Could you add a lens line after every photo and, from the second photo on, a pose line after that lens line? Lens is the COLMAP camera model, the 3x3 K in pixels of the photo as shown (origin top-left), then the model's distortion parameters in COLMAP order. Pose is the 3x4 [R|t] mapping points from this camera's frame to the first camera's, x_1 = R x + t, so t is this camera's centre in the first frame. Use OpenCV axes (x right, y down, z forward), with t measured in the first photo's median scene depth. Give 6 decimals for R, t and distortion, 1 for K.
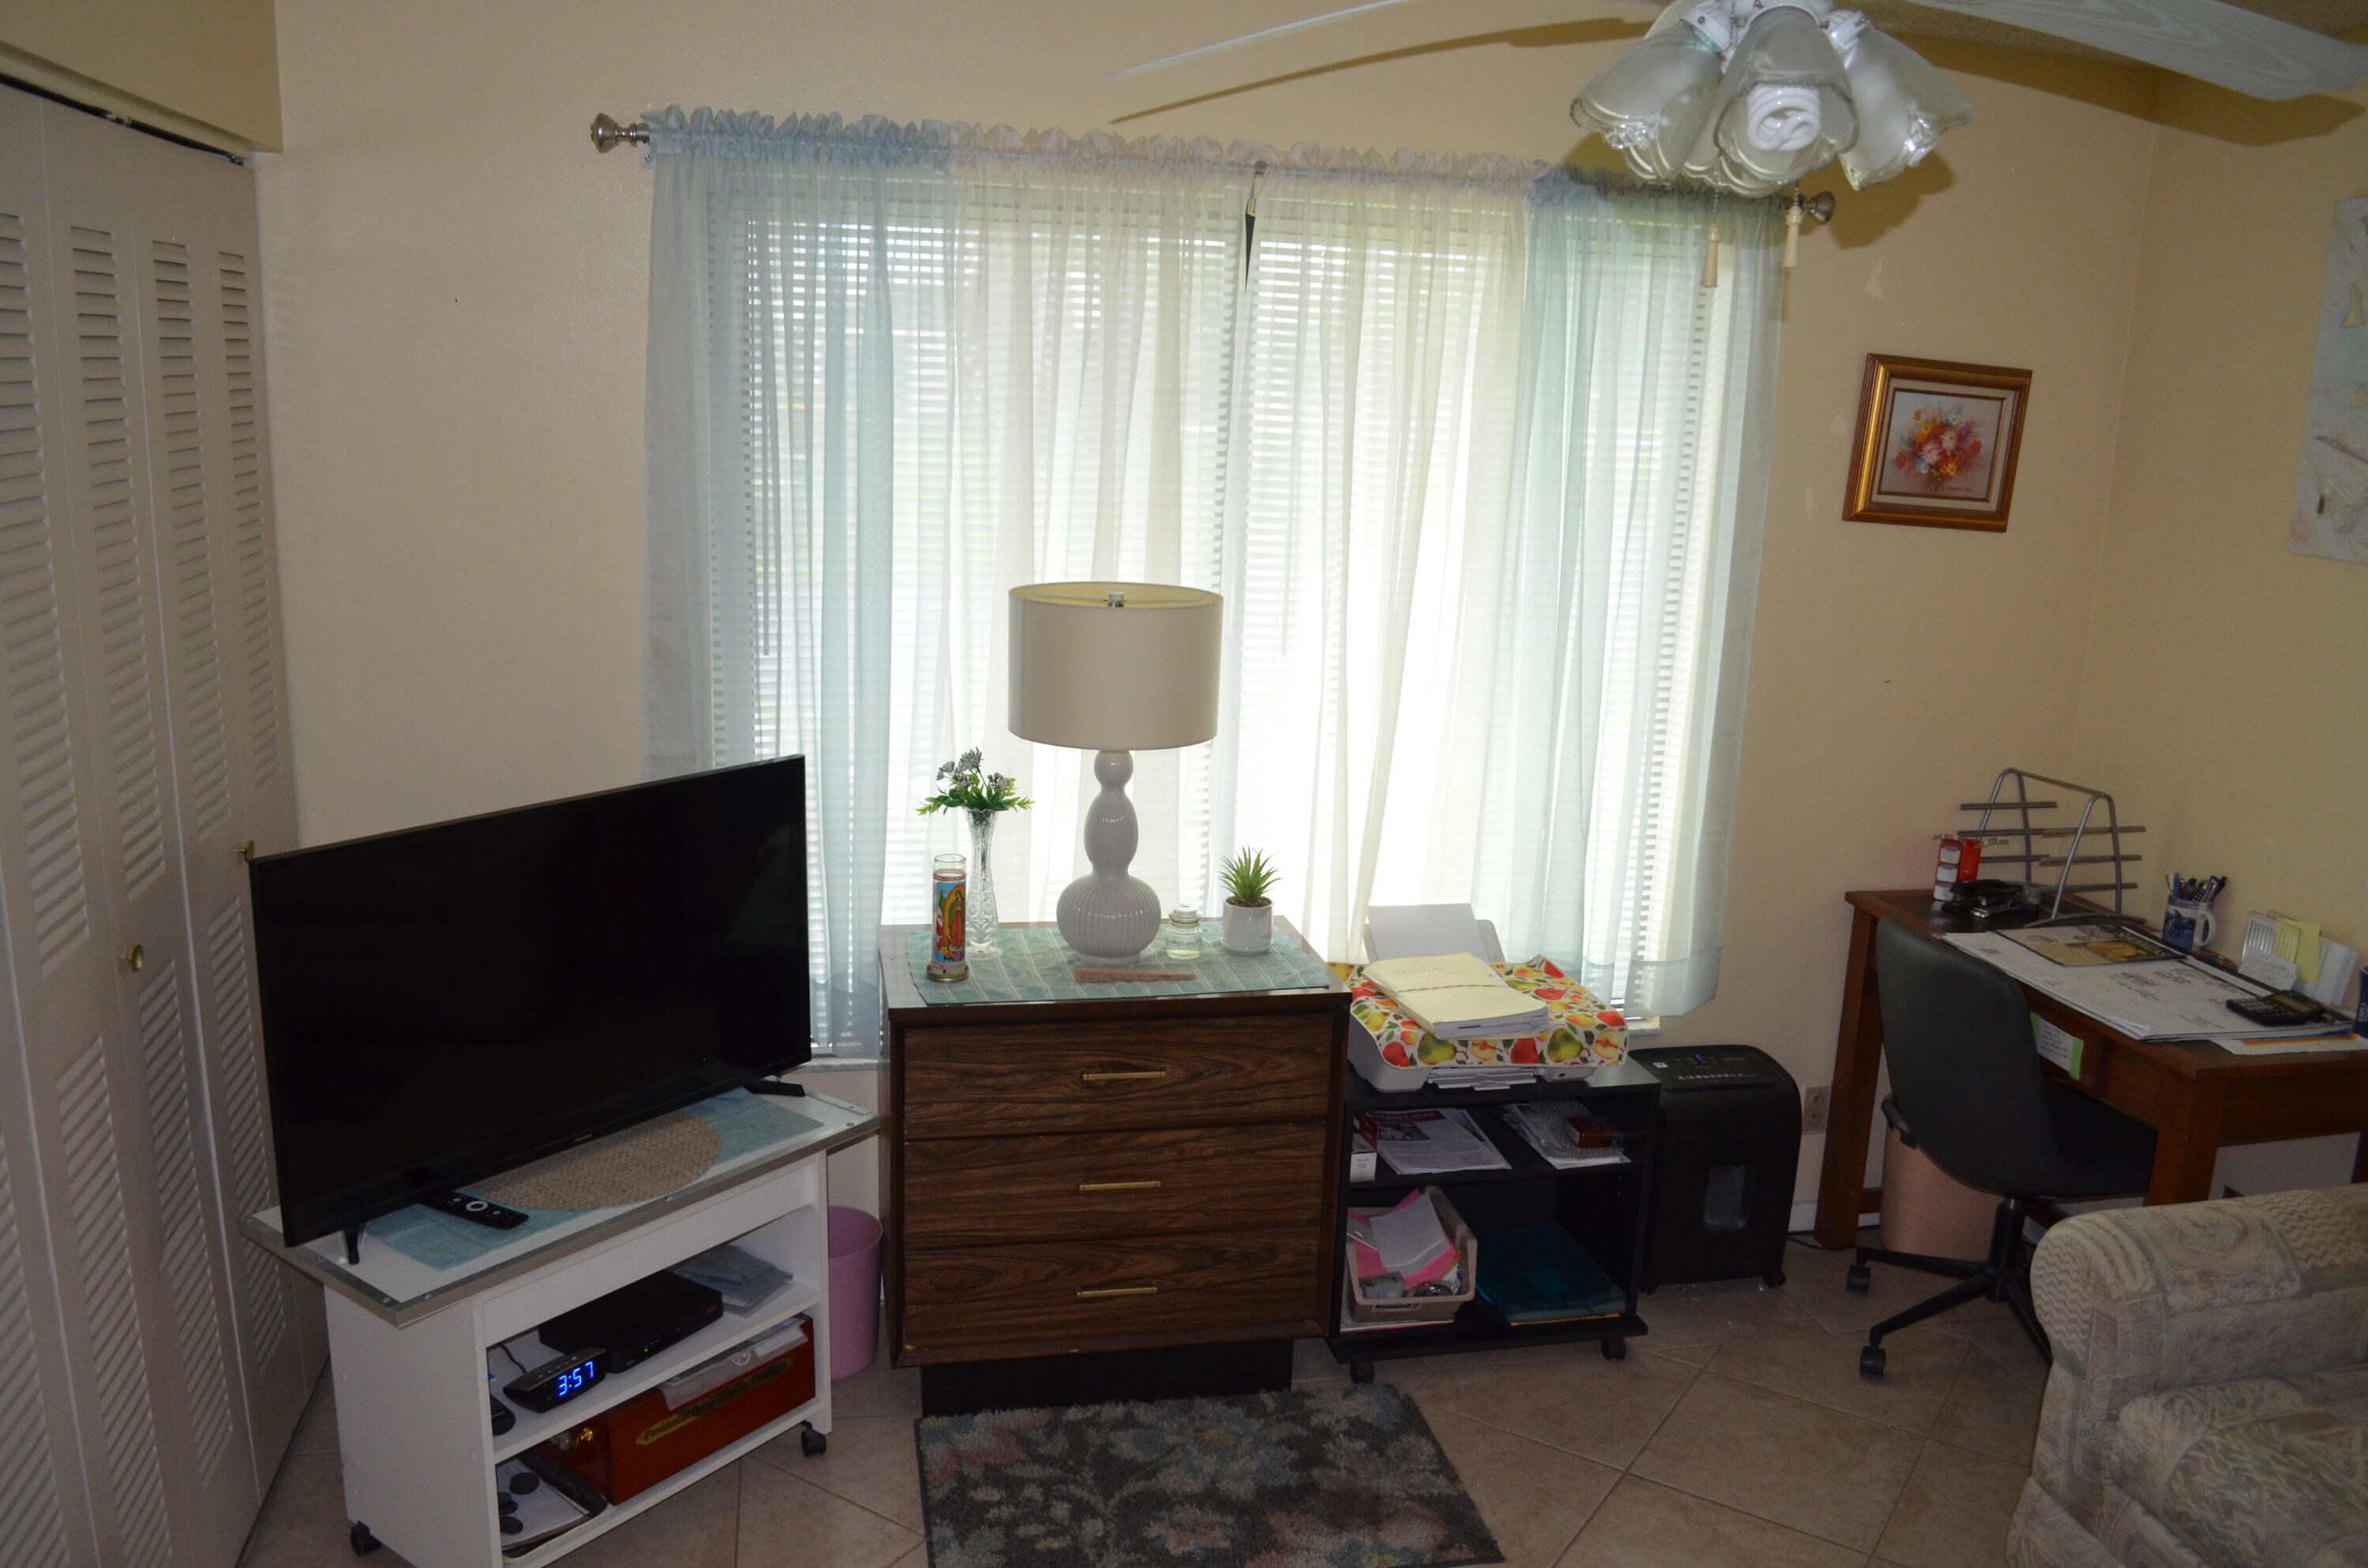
lens RADIAL K [[1866.2, 0, 1192.0], [0, 1866.2, 790.8], [0, 0, 1]] dist [-0.080007, 0.008909]
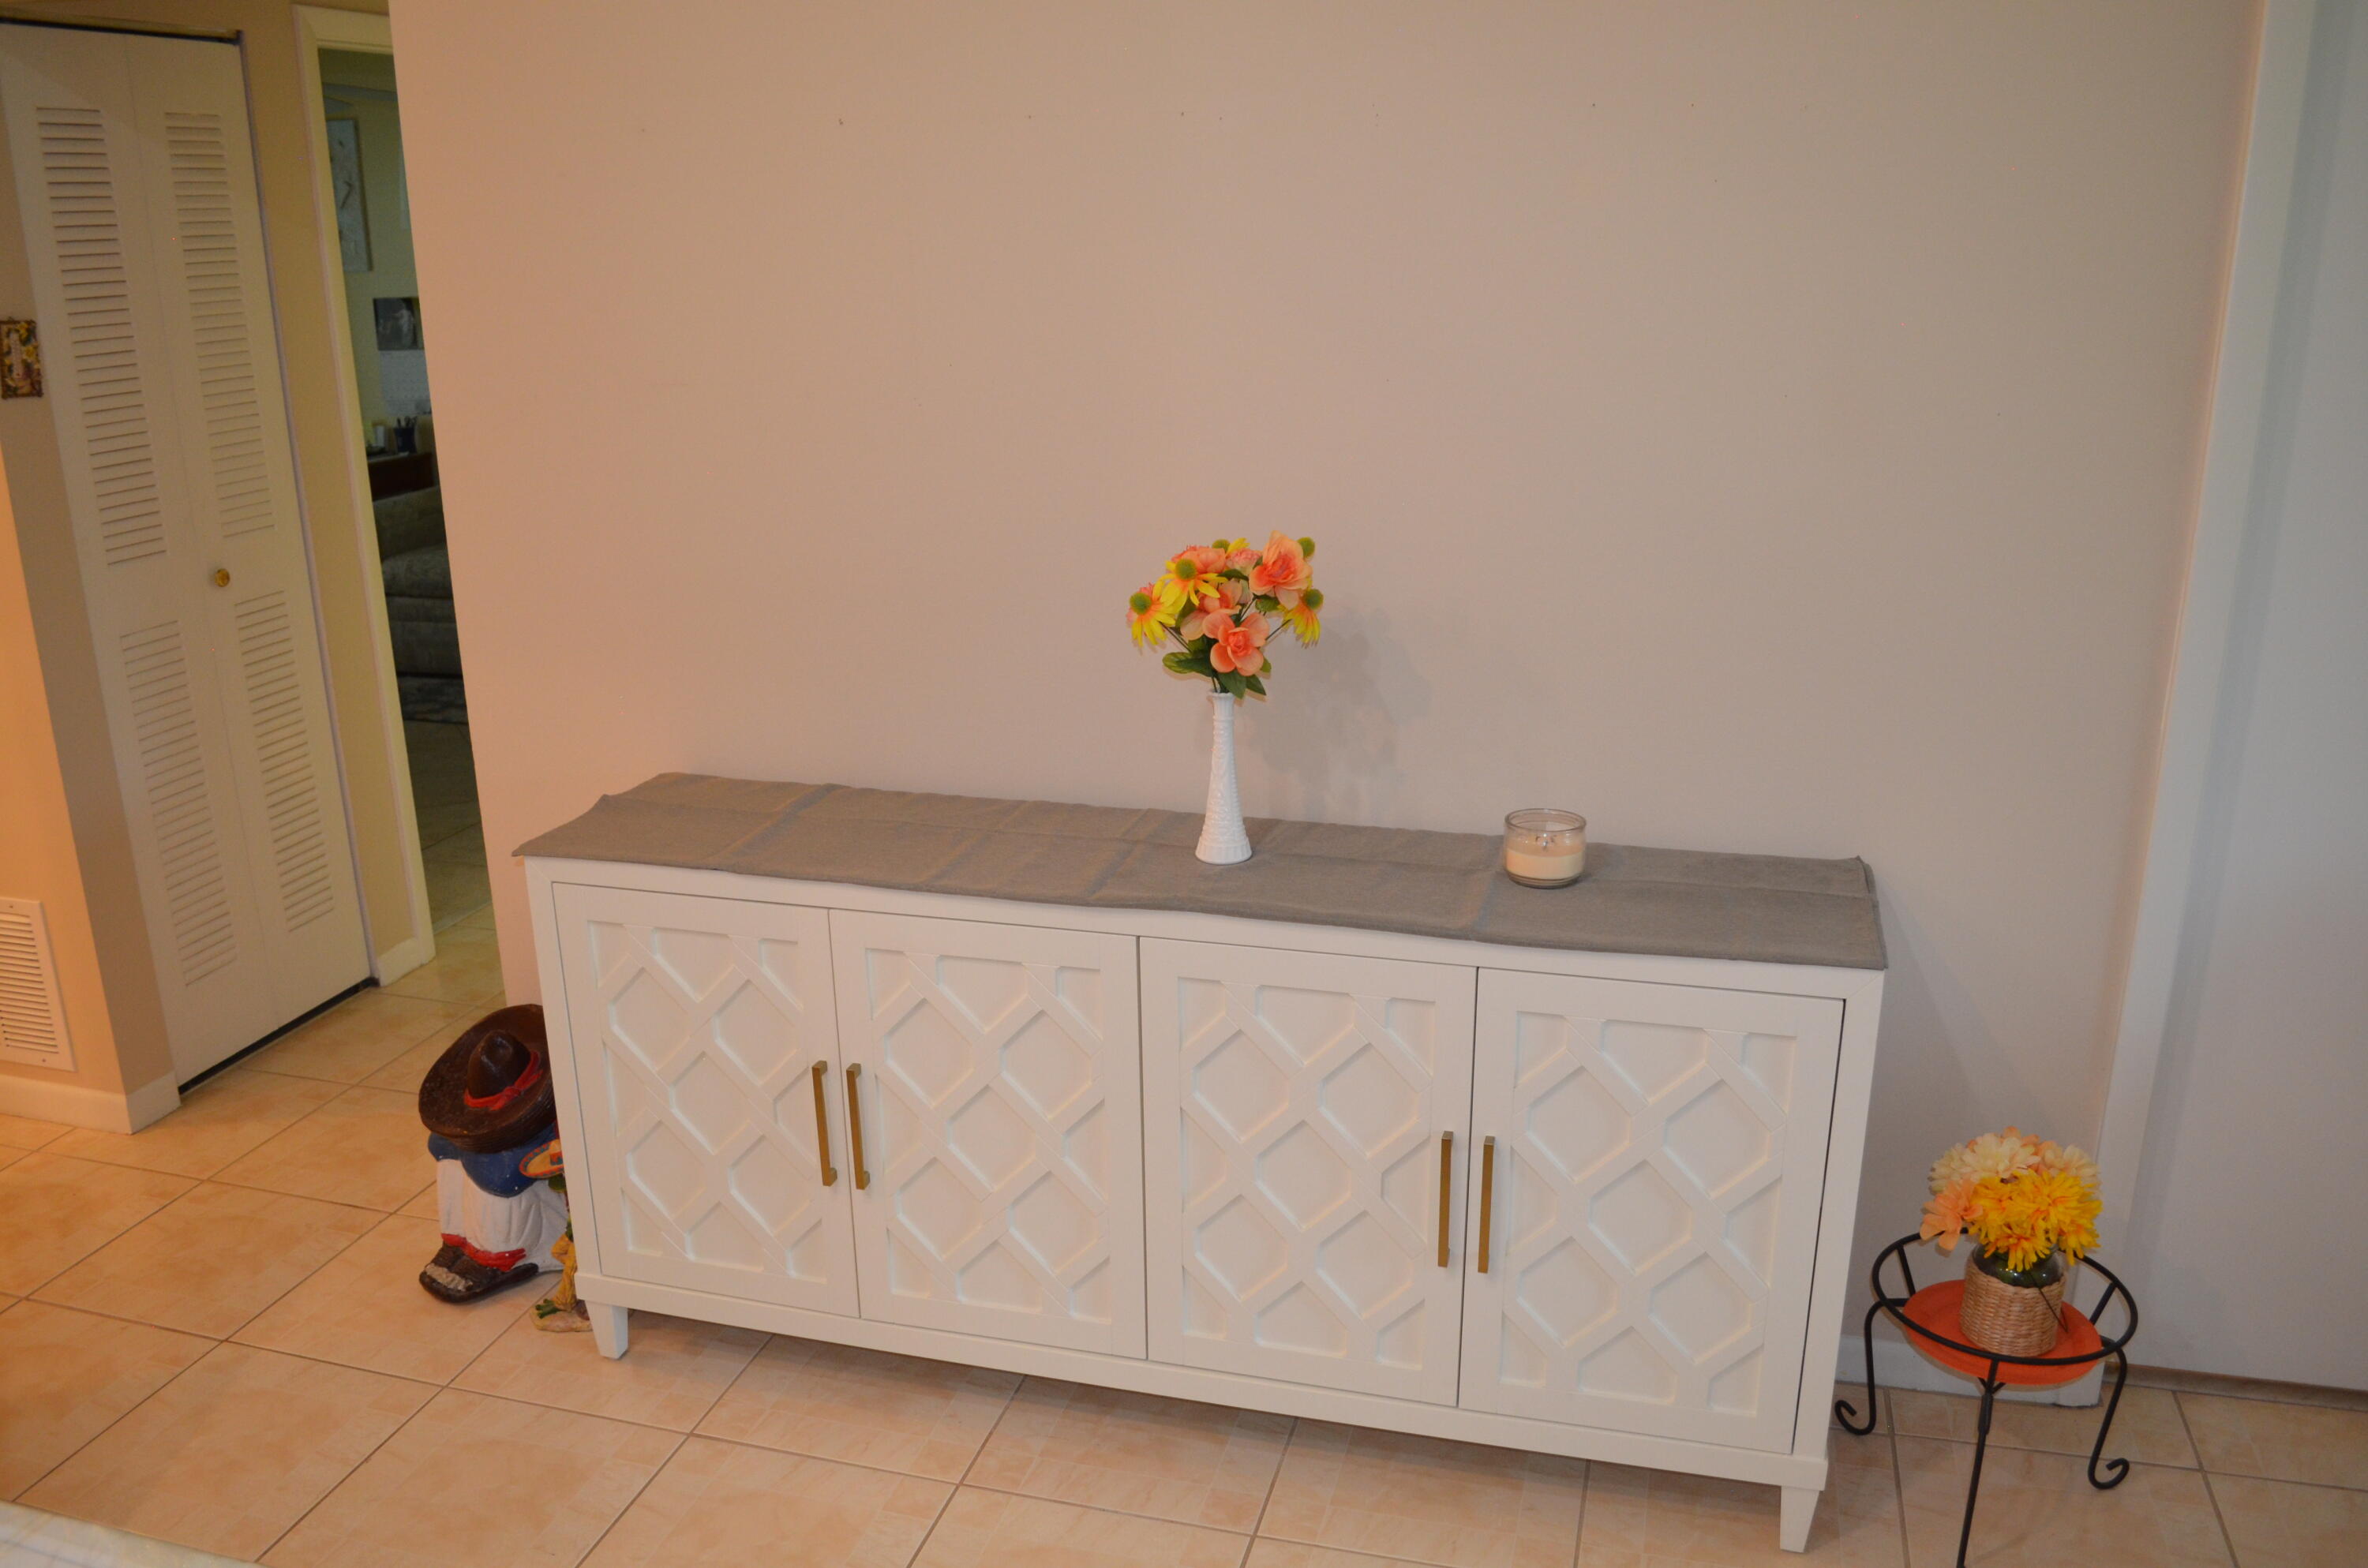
lens RADIAL K [[1866.2, 0, 1192.0], [0, 1866.2, 790.8], [0, 0, 1]] dist [-0.080007, 0.008909]
pose [[0.455806, -0.303738, 0.836651, -1.029827], [0.219466, 0.949304, 0.225072, 0.220574], [-0.862598, 0.081027, 0.499358, -1.089110]]
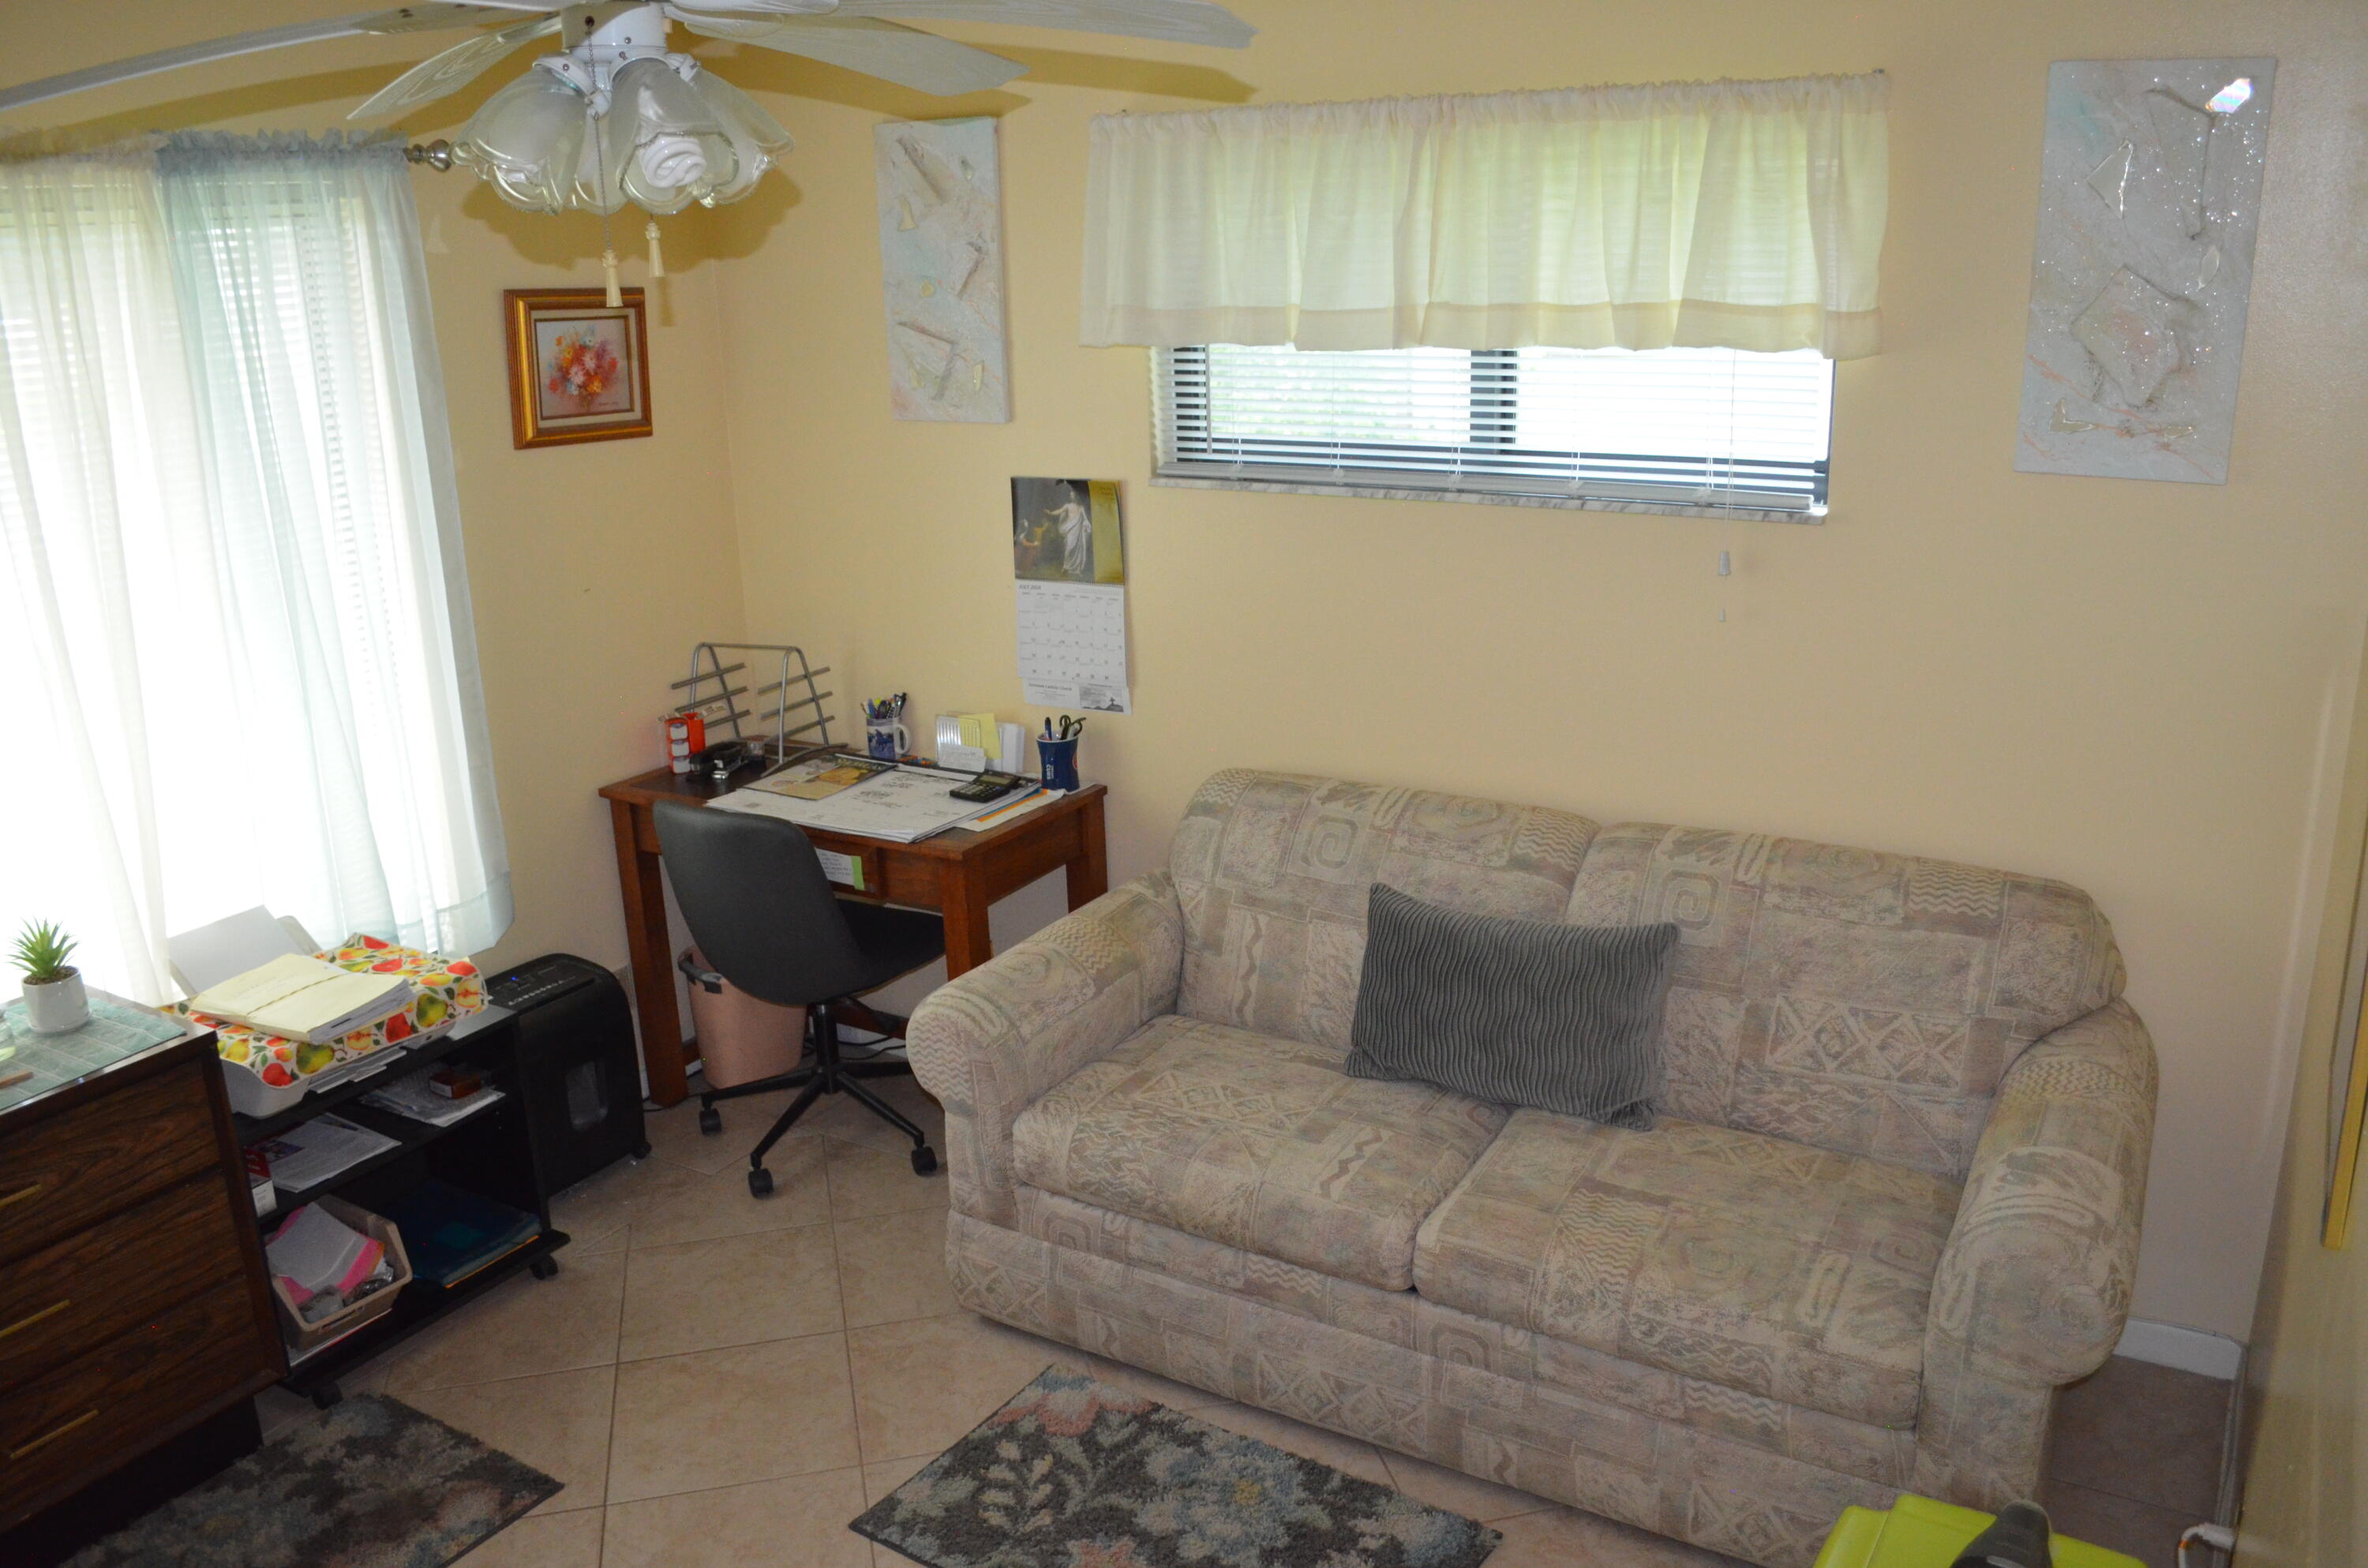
lens RADIAL K [[1866.2, 0, 1192.0], [0, 1866.2, 790.8], [0, 0, 1]] dist [-0.080007, 0.008909]
pose [[0.685481, -0.265825, 0.677830, -0.157270], [0.216935, 0.963253, 0.158376, -0.044805], [-0.695022, 0.038481, 0.717958, -0.016150]]
